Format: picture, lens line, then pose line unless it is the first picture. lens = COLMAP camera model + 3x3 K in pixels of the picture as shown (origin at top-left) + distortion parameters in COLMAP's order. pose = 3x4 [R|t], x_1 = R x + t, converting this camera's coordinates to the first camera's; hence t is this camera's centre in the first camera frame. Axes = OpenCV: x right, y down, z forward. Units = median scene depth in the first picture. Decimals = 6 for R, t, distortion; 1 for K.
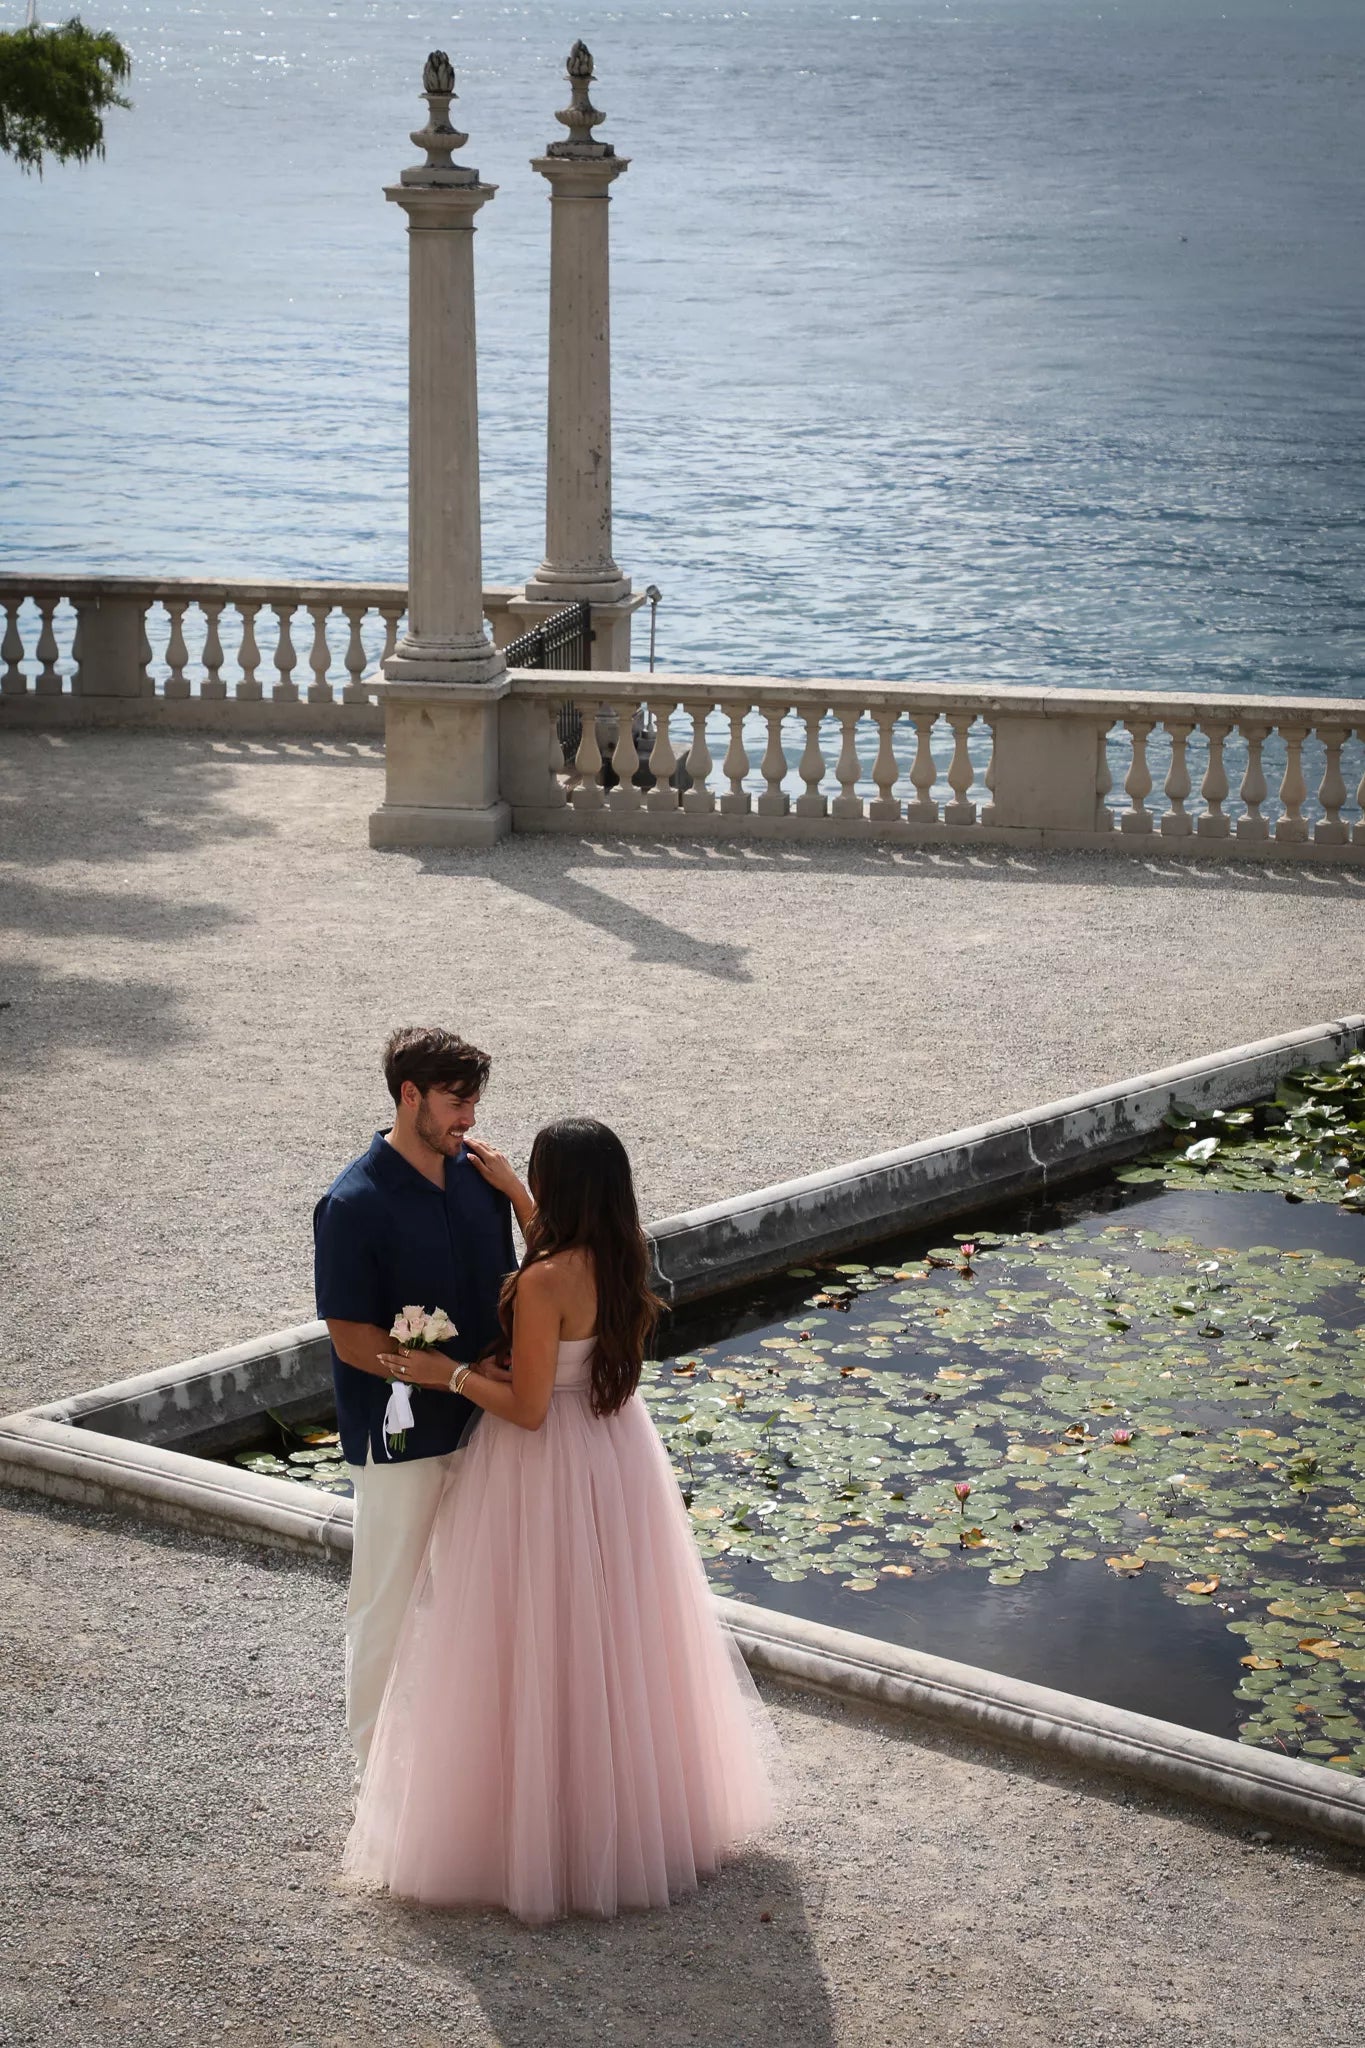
lens RADIAL K [[4870.0, 0, 671.2], [0, 4870.0, 1001.5], [0, 0, 1]] dist [0.445347, 0.000000]
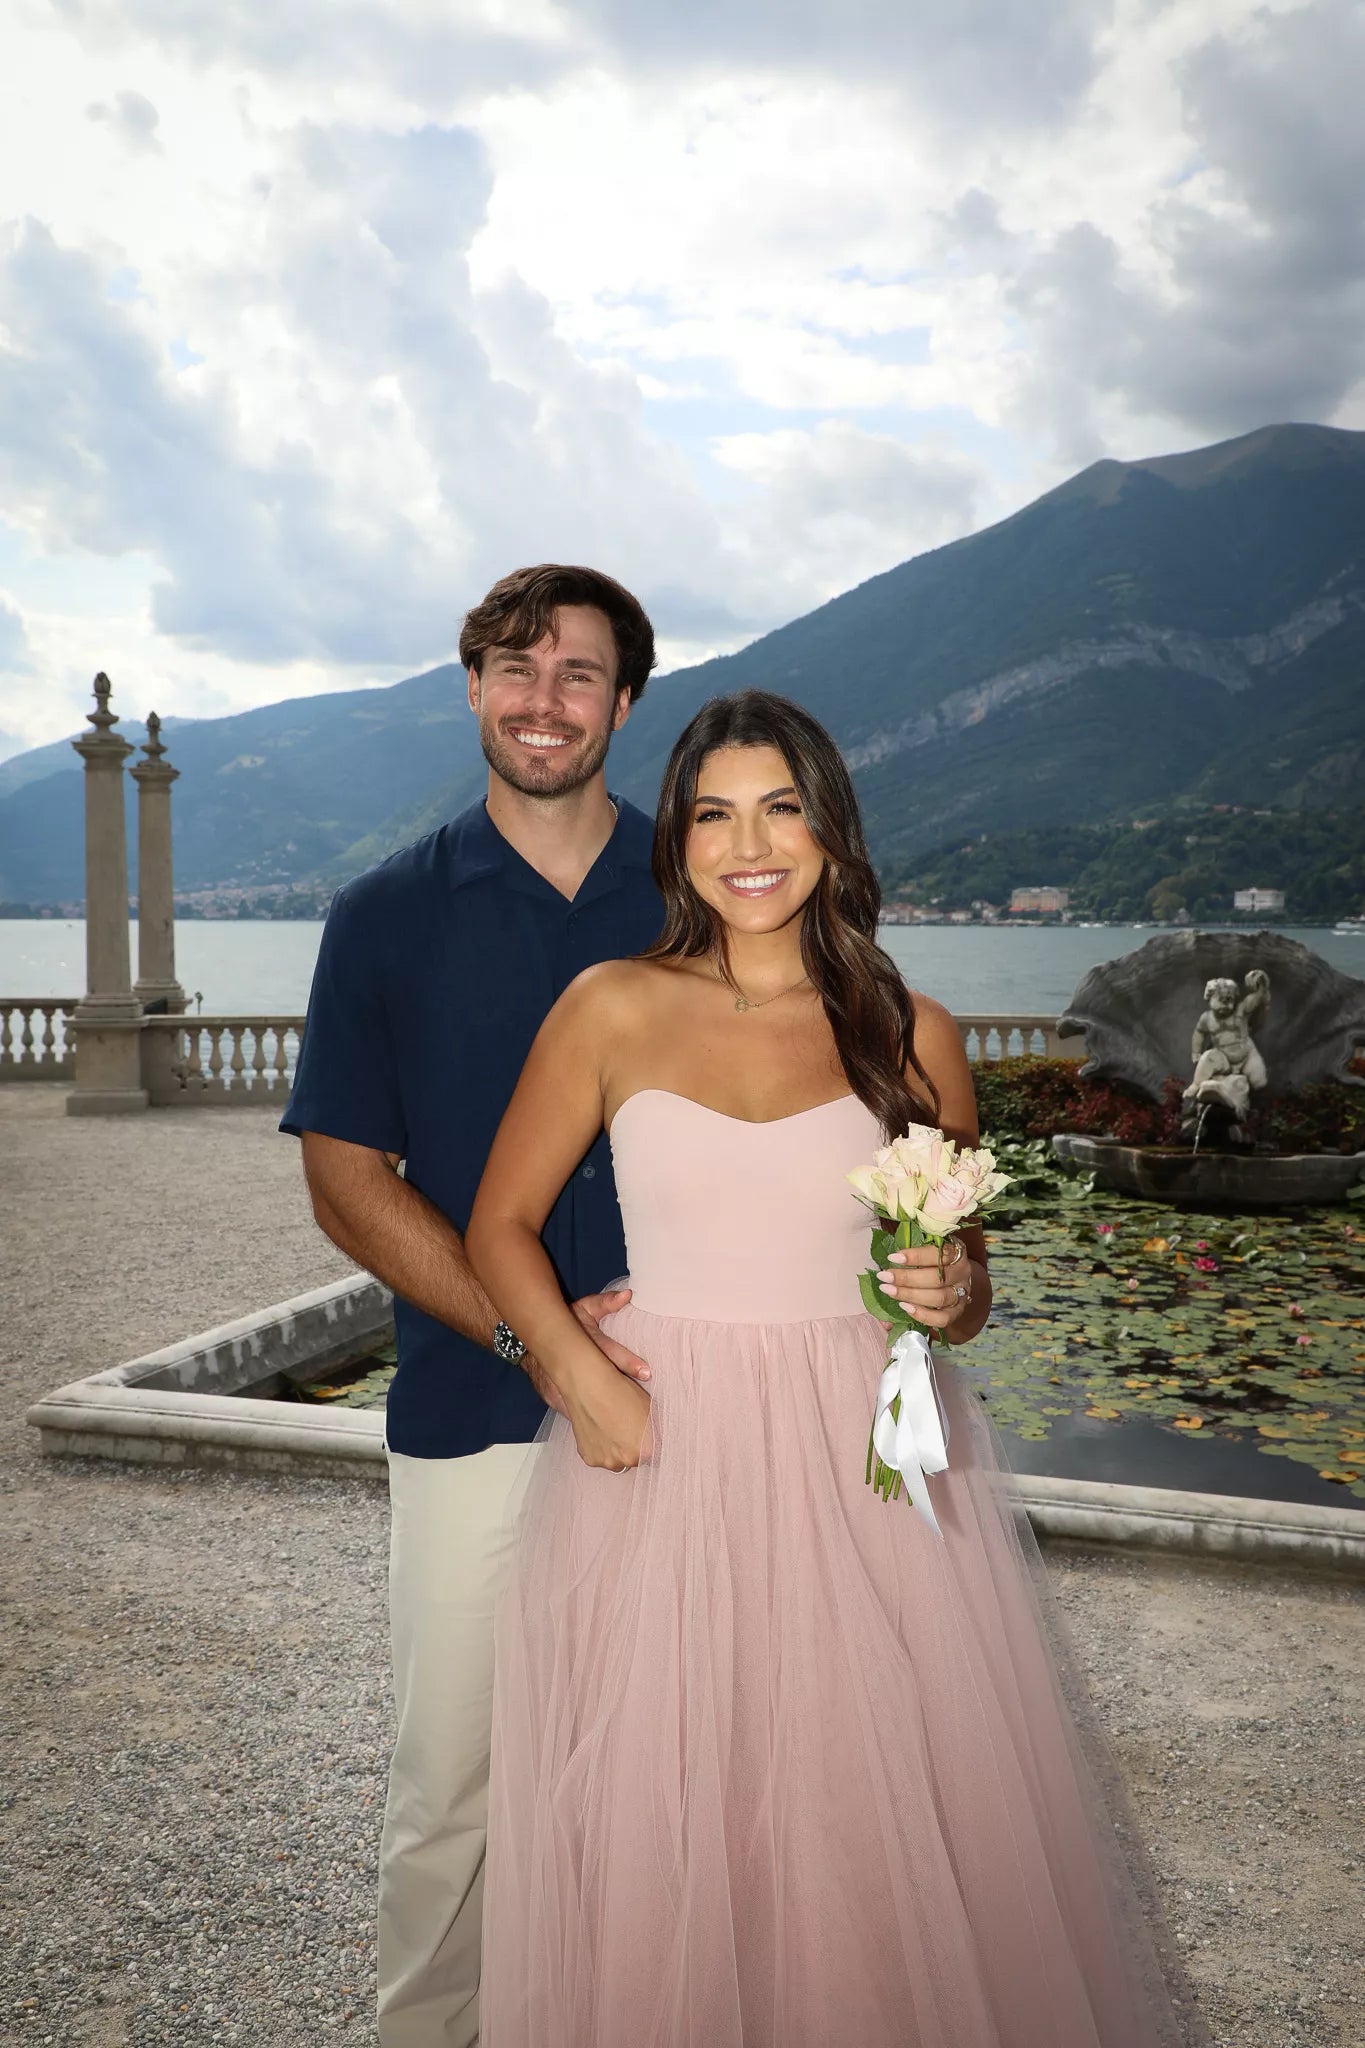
lens RADIAL K [[1806.4, 0, 693.8], [0, 1806.4, 1038.7], [0, 0, 1]] dist [0.004474, 0.042698]
pose [[0.936223, -0.026873, 0.350379, -0.122675], [0.075434, 0.989197, -0.125693, 0.060521], [-0.343216, 0.144107, 0.928136, 0.518528]]
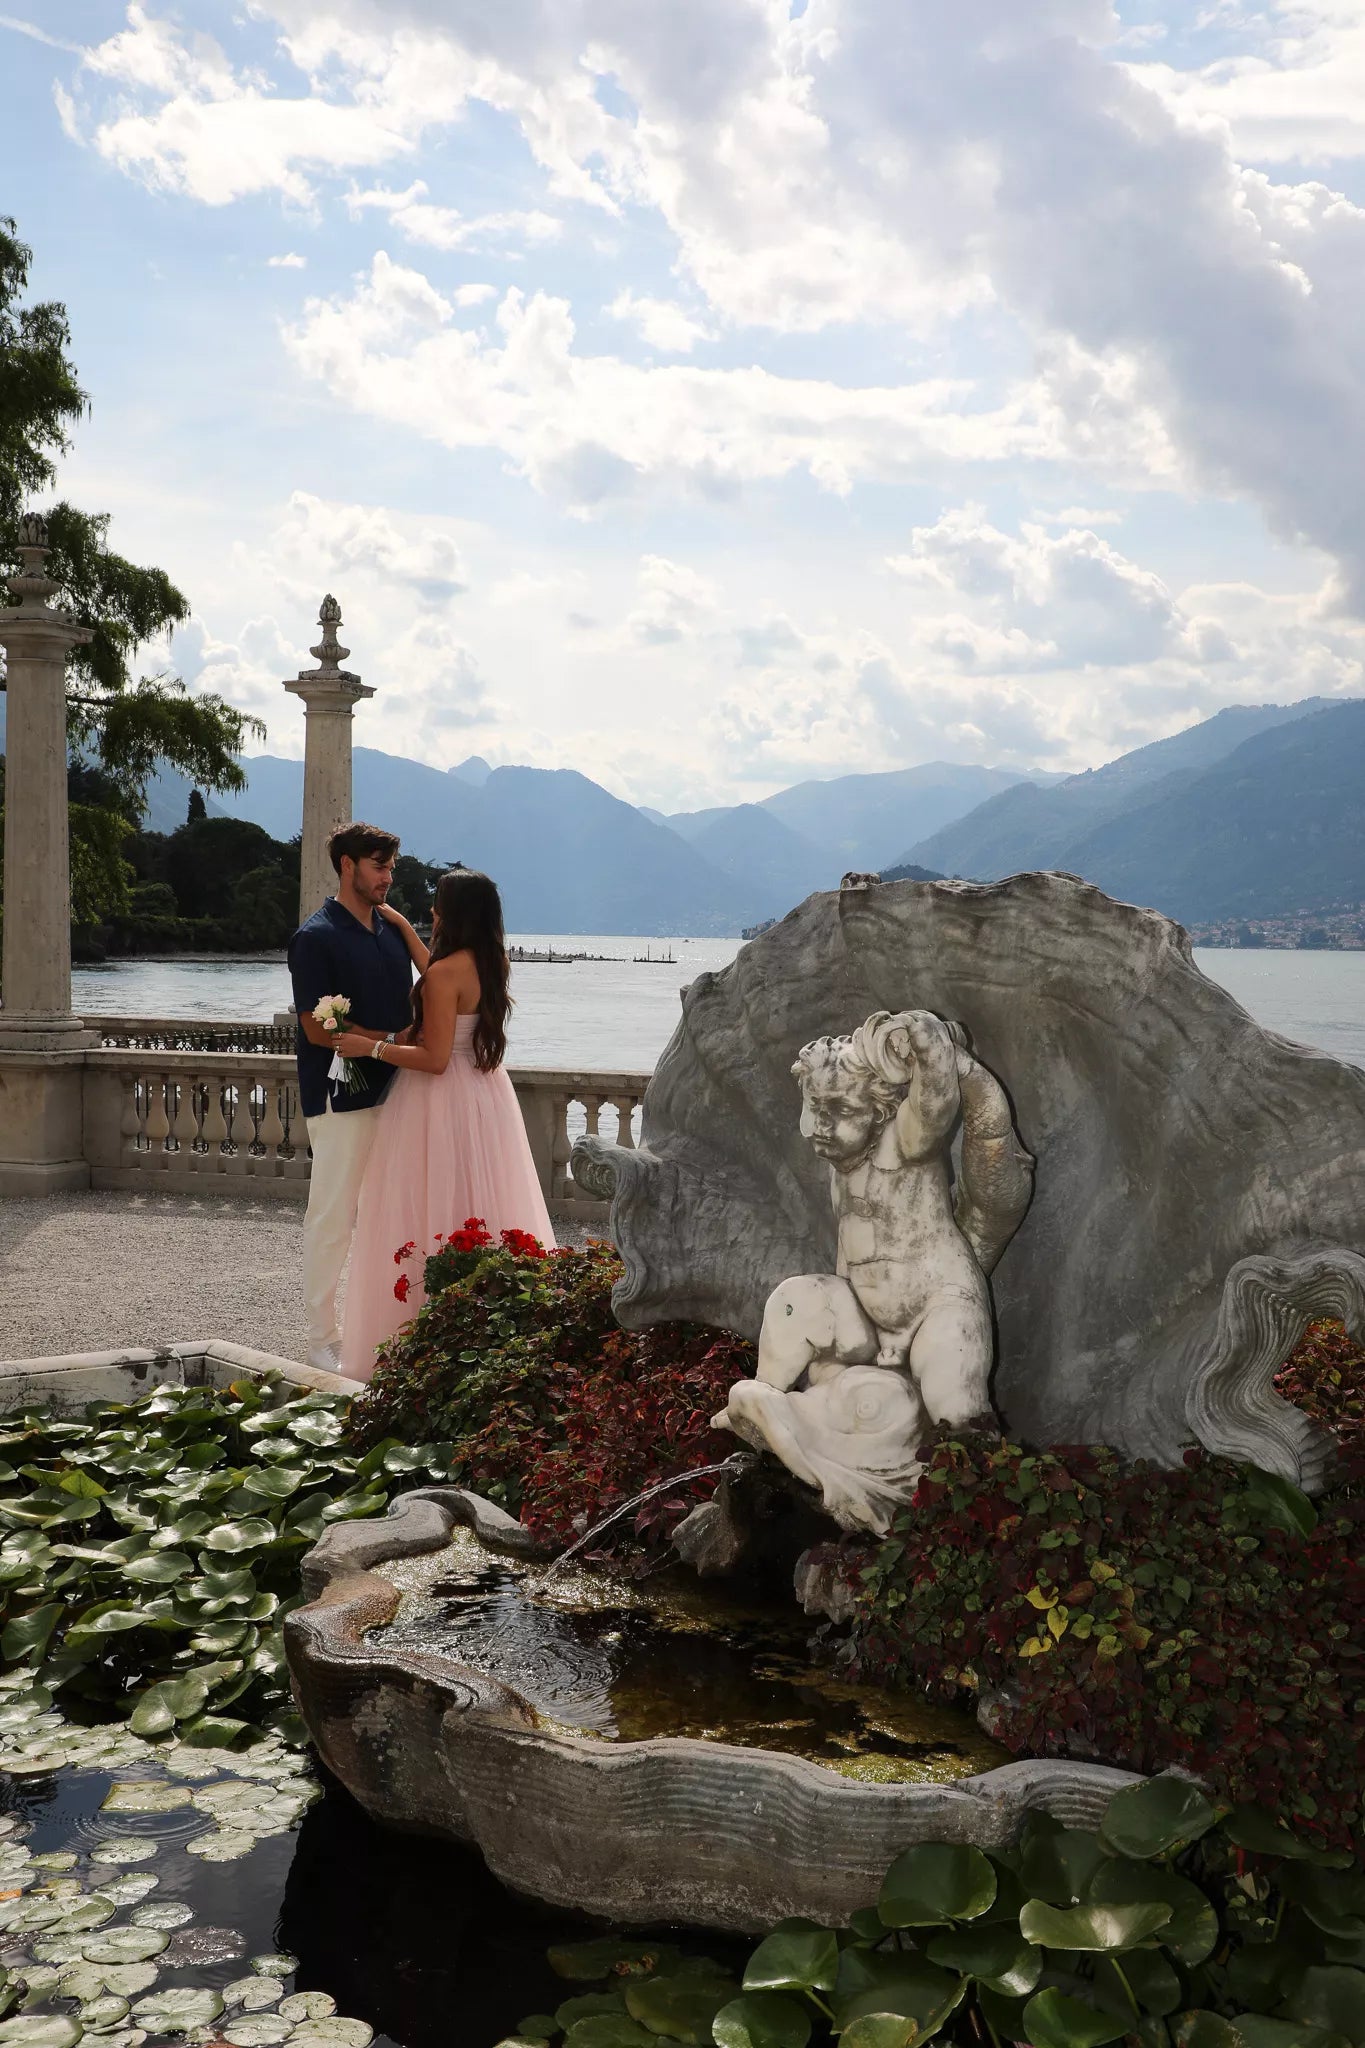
lens RADIAL K [[2218.6, 0, 689.7], [0, 2218.6, 1044.3], [0, 0, 1]] dist [0.086327, 0.000000]
pose [[0.980624, 0.020797, -0.194793, 0.324146], [-0.051832, 0.986457, -0.155618, 0.008703], [0.188919, 0.162699, 0.968421, 0.831063]]
